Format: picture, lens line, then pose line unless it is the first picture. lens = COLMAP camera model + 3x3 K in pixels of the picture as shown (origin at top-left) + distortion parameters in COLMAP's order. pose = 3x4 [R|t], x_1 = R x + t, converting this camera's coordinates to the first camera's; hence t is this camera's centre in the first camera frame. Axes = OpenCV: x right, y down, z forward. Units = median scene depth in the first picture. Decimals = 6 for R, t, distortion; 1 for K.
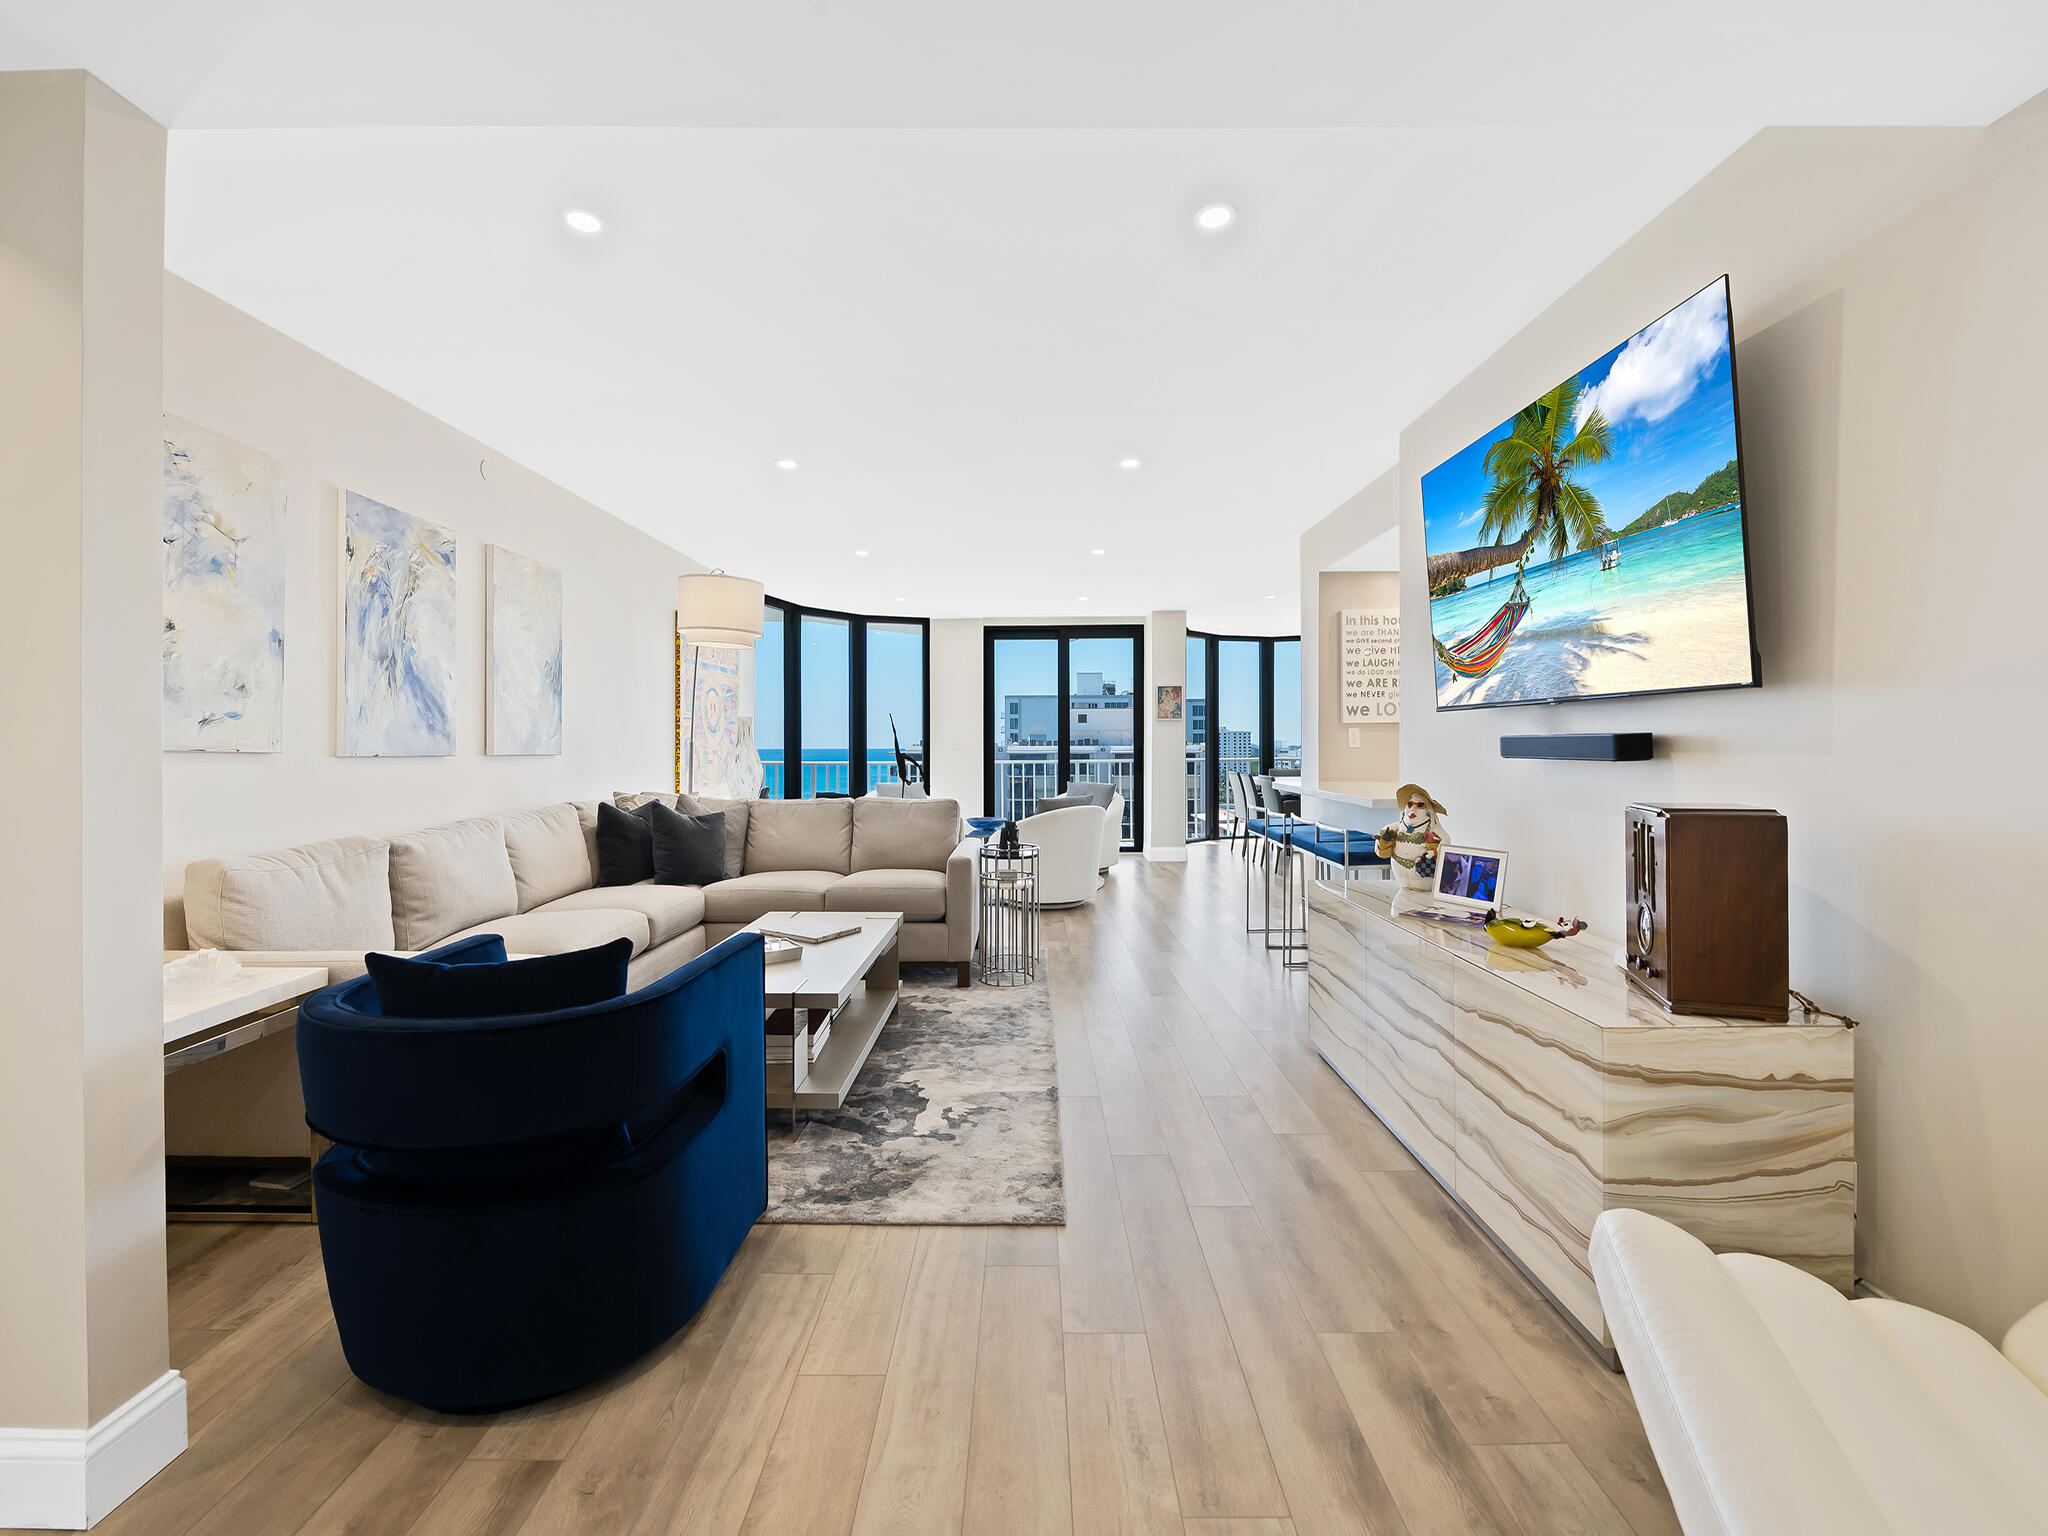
lens RADIAL K [[849.4, 0, 1035.8], [0, 849.4, 747.5], [0, 0, 1]] dist [0.005376, -0.002851]
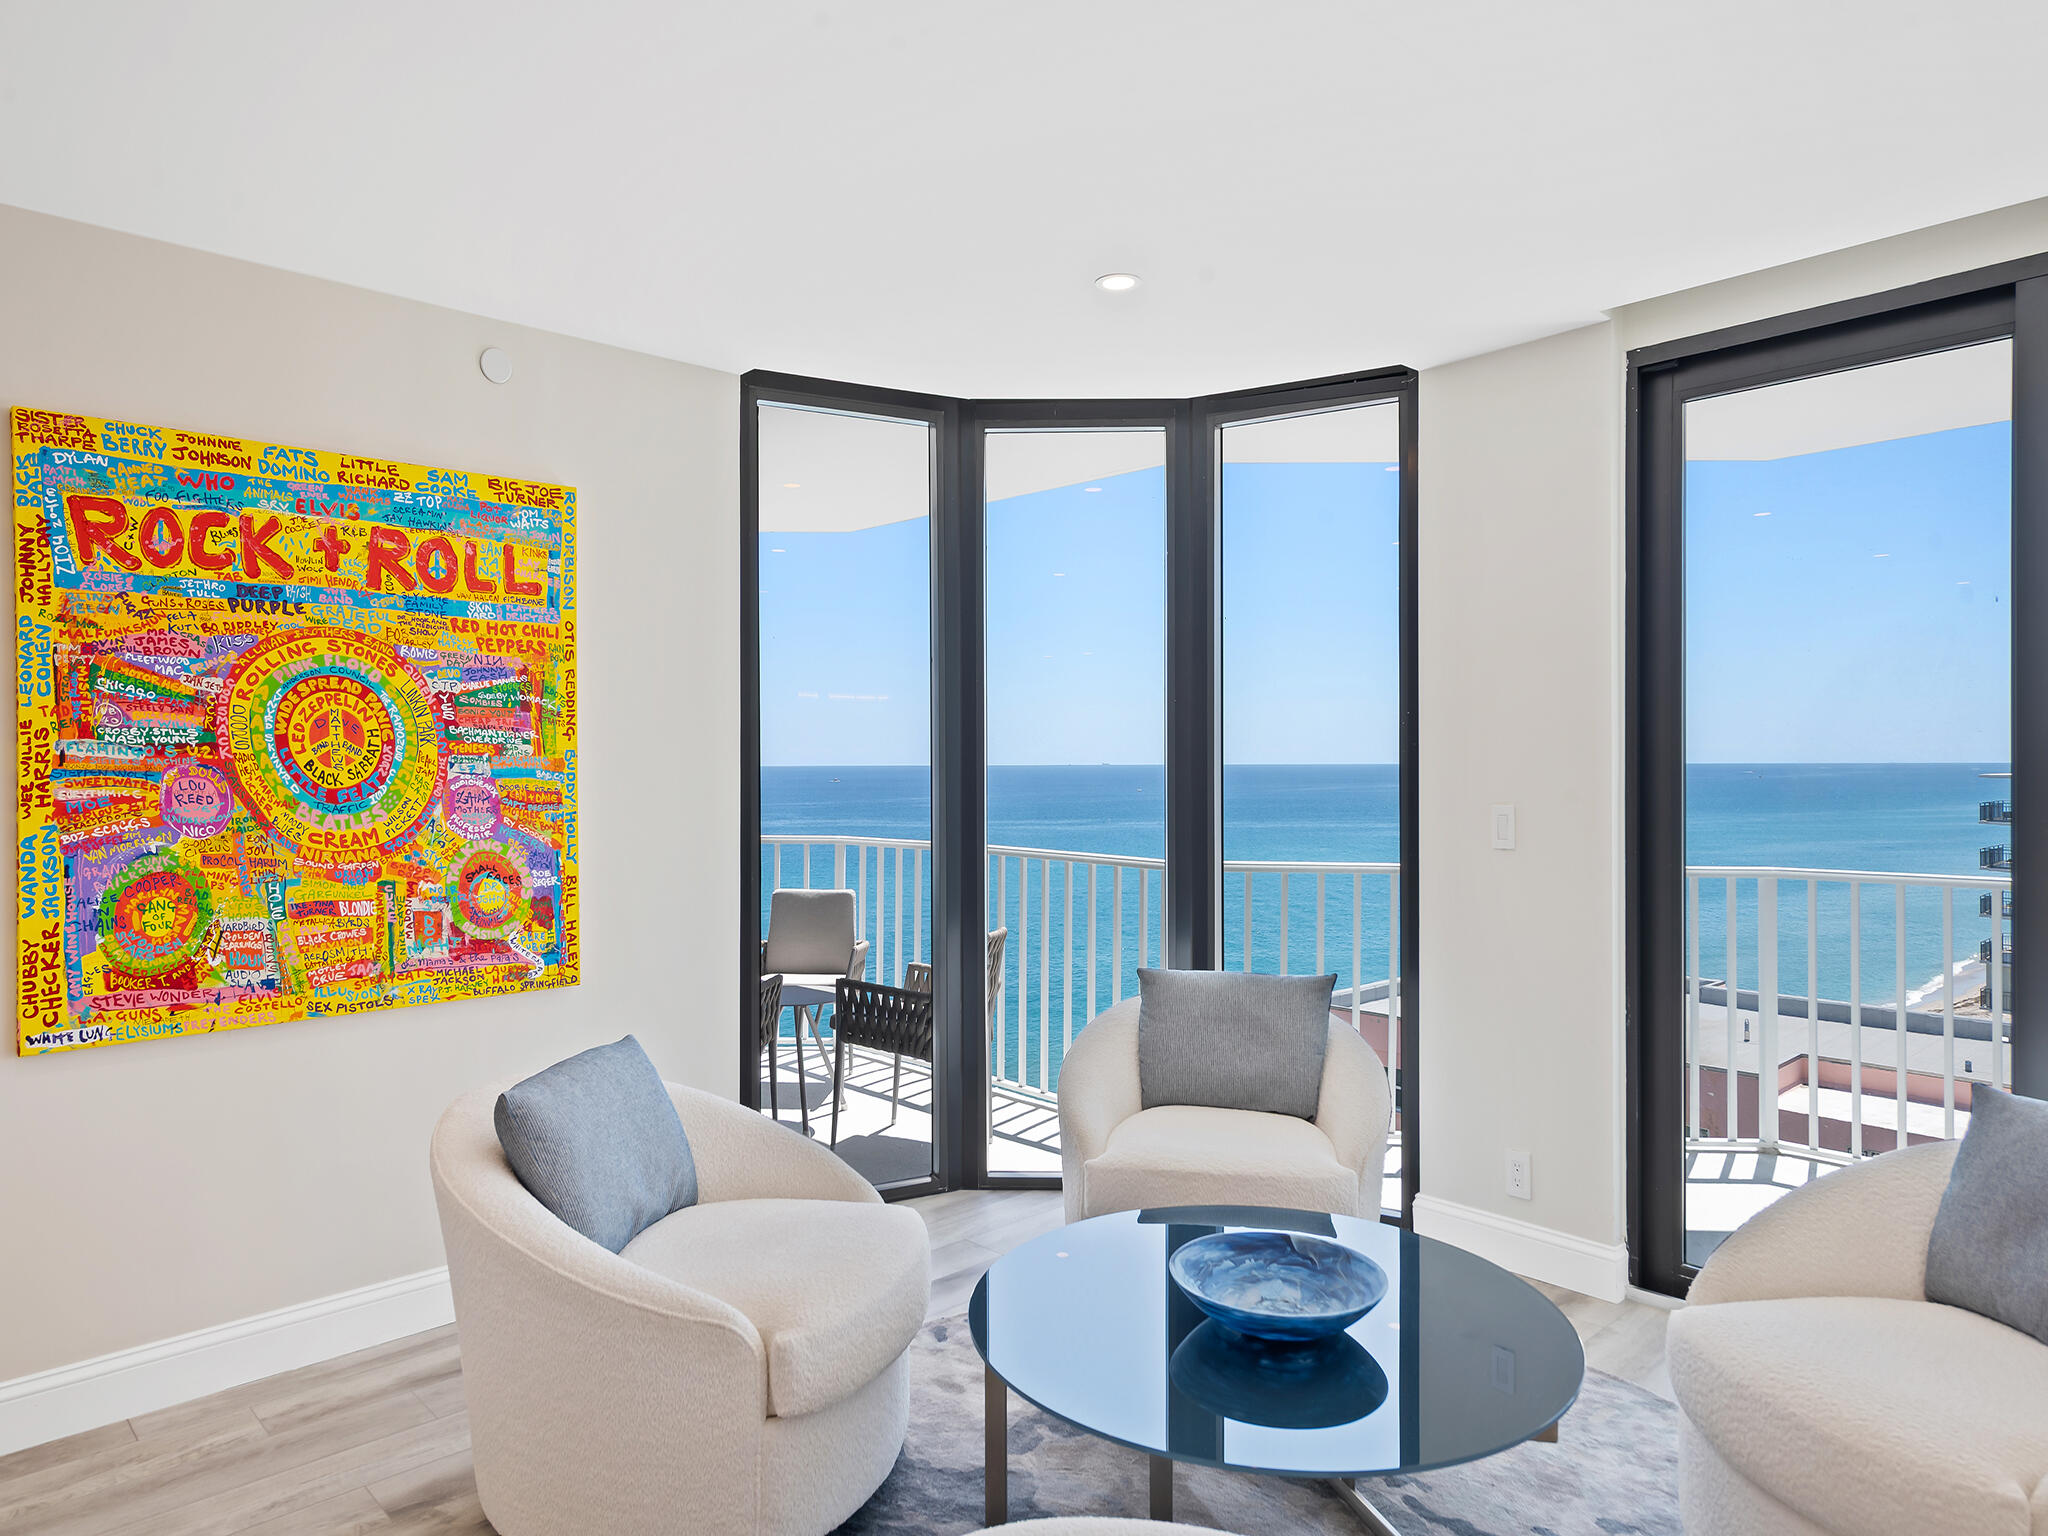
lens RADIAL K [[1276.2, 0, 1041.8], [0, 1276.2, 772.2], [0, 0, 1]] dist [0.008318, -0.001366]
pose [[0.669435, 0.003232, -0.742864, 0.170817], [0.002738, 0.999973, 0.006817, -0.042788], [0.742866, -0.006597, 0.669408, 1.104007]]
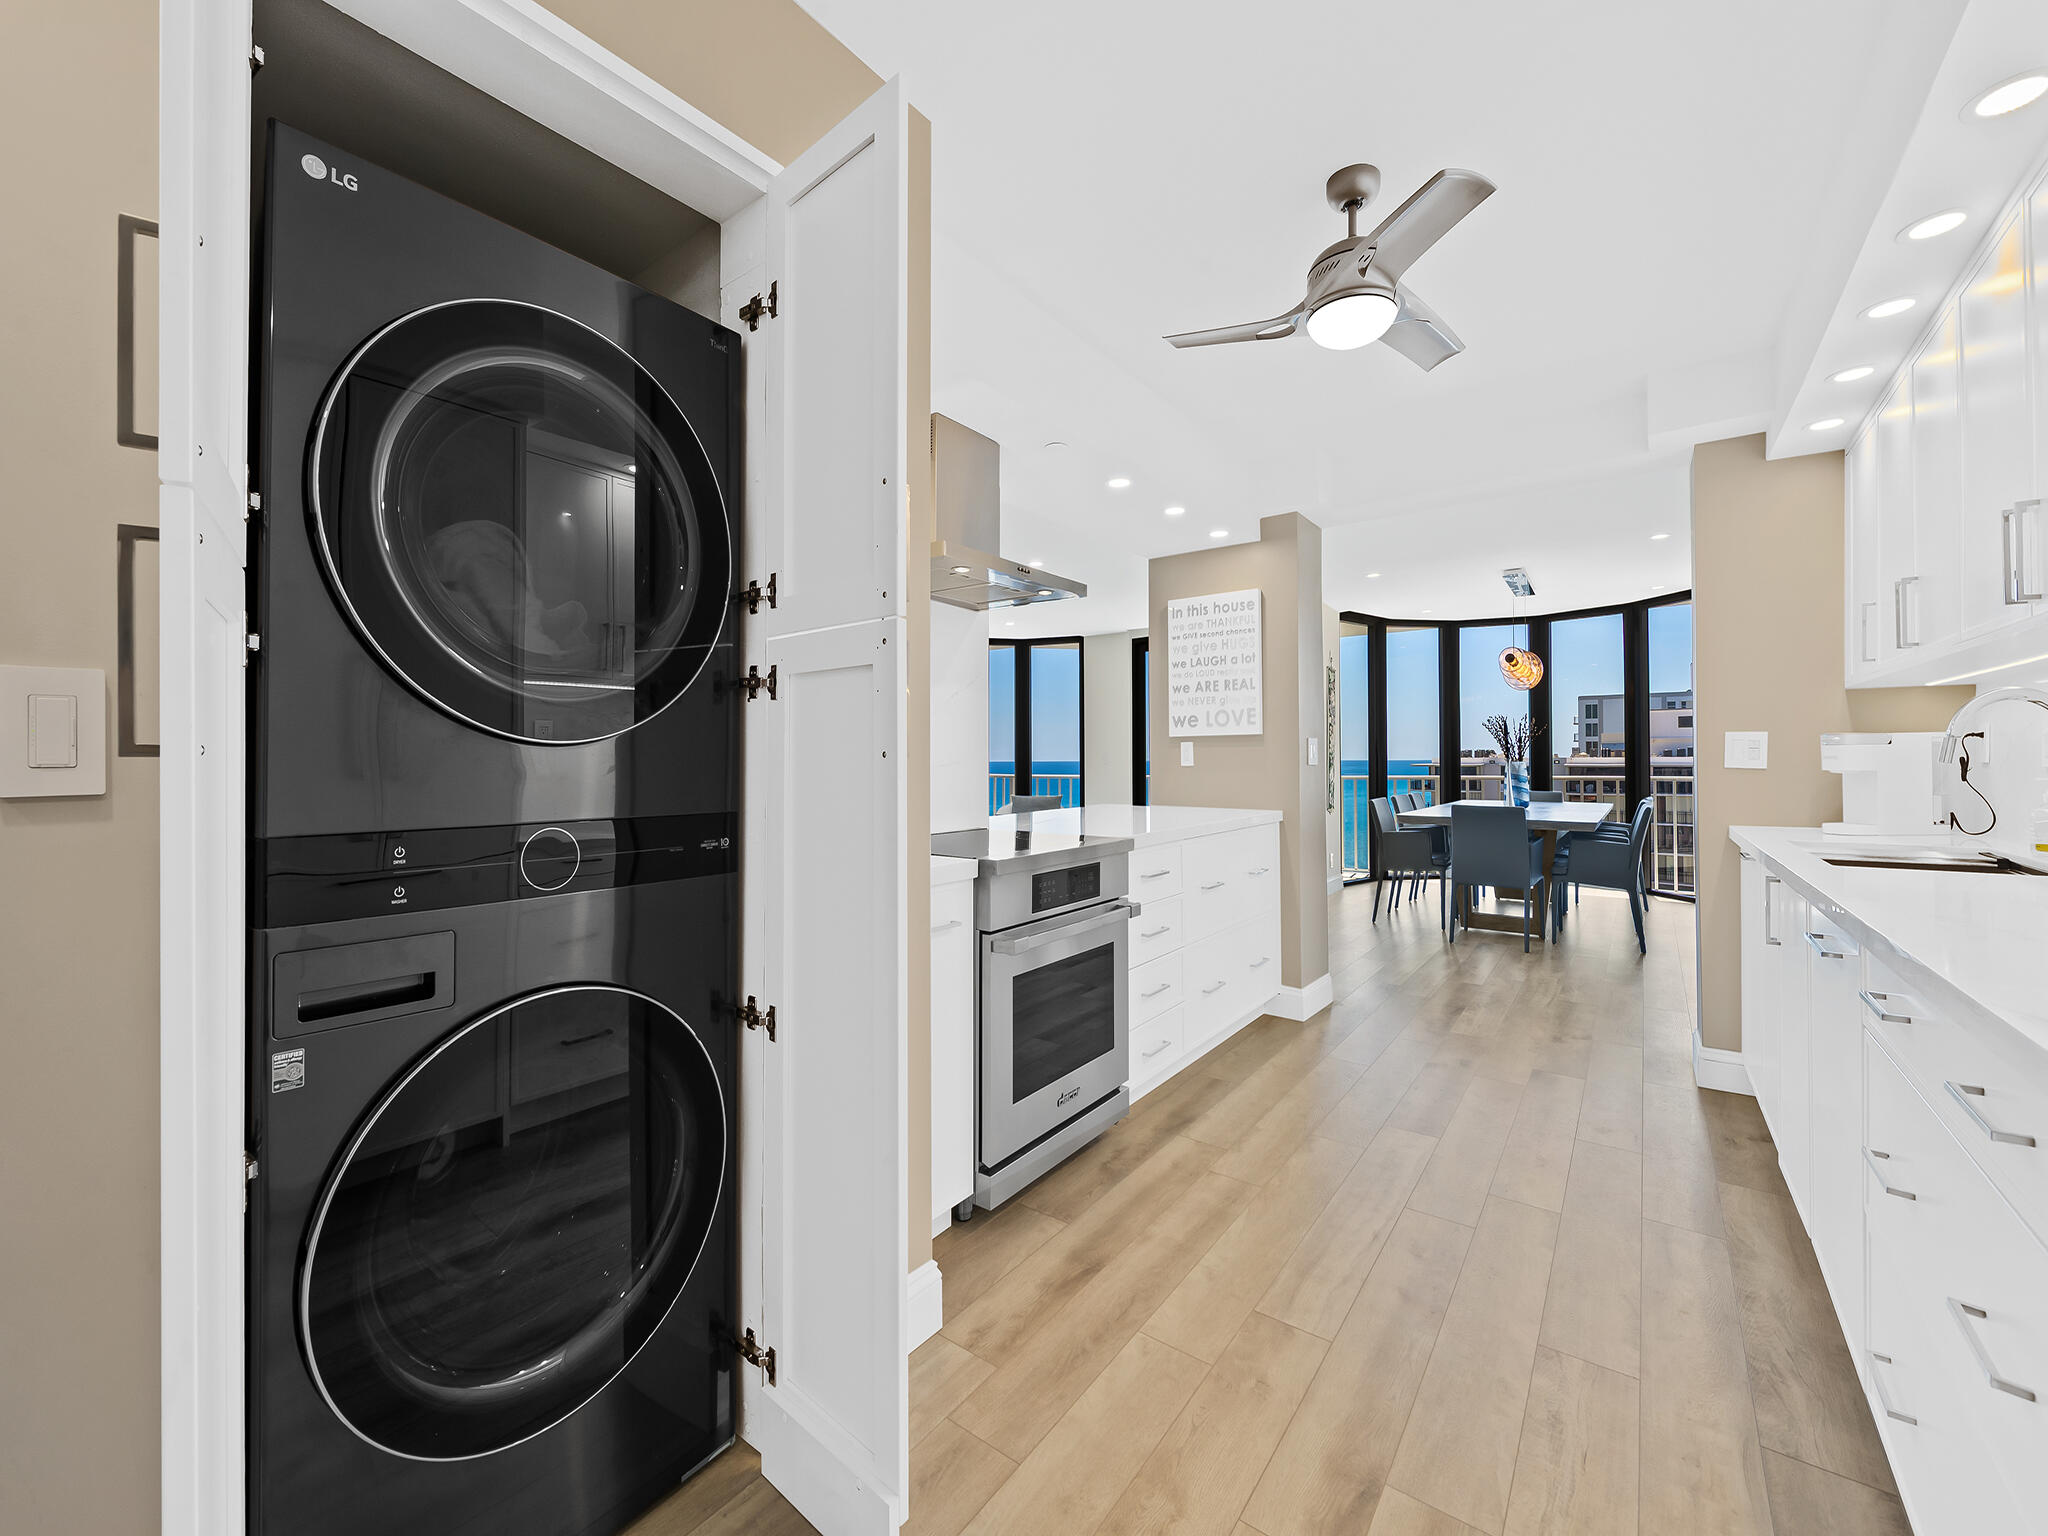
lens RADIAL K [[839.4, 0, 1004.3], [0, 839.4, 752.2], [0, 0, 1]] dist [0.002220, -0.002112]
pose [[0.785476, -0.004463, -0.618877, 0.744666], [-0.000144, 0.999973, -0.007393, -0.007353], [0.618893, 0.005896, 0.785453, 0.252518]]
